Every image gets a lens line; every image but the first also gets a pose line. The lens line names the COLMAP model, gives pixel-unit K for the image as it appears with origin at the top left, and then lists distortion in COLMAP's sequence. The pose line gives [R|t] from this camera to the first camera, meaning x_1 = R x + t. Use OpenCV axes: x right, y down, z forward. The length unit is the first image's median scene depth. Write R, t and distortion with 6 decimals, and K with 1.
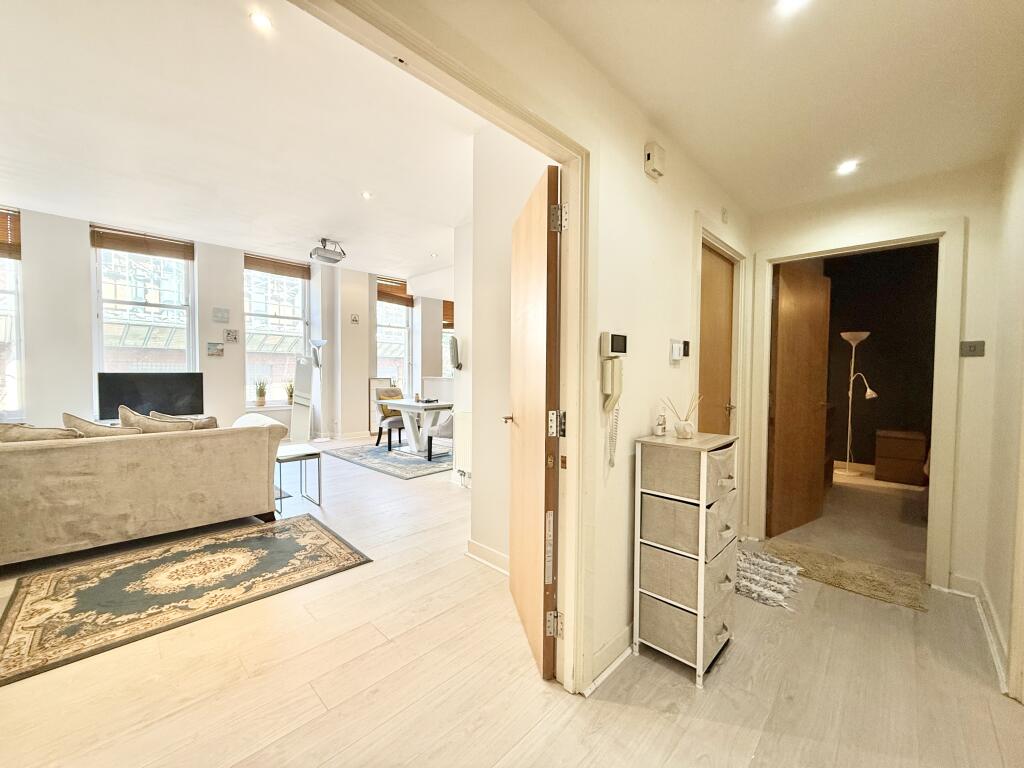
lens RADIAL K [[408.5, 0, 508.4], [0, 408.5, 383.0], [0, 0, 1]] dist [0.000090, 0.000024]
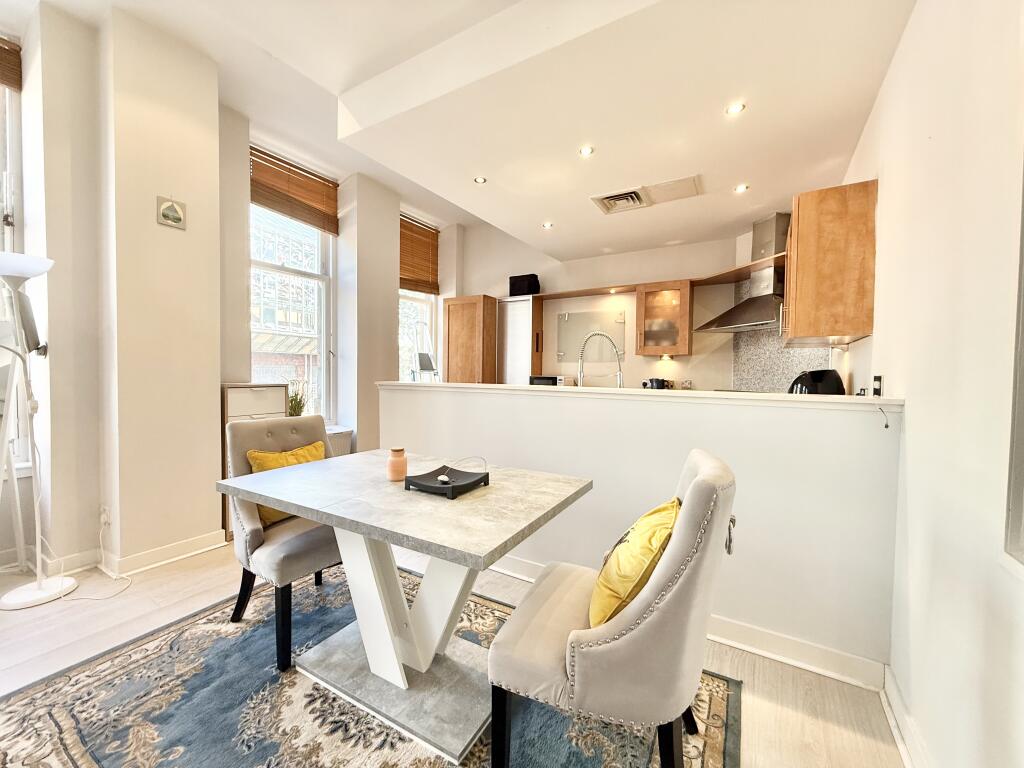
lens RADIAL K [[407.6, 0, 511.5], [0, 407.6, 386.9], [0, 0, 1]] dist [0.000399, -0.000031]
pose [[0.975155, -0.004318, 0.221480, -0.153373], [0.003598, 0.999987, 0.003654, -0.009757], [-0.221493, -0.002767, 0.975158, 0.532443]]
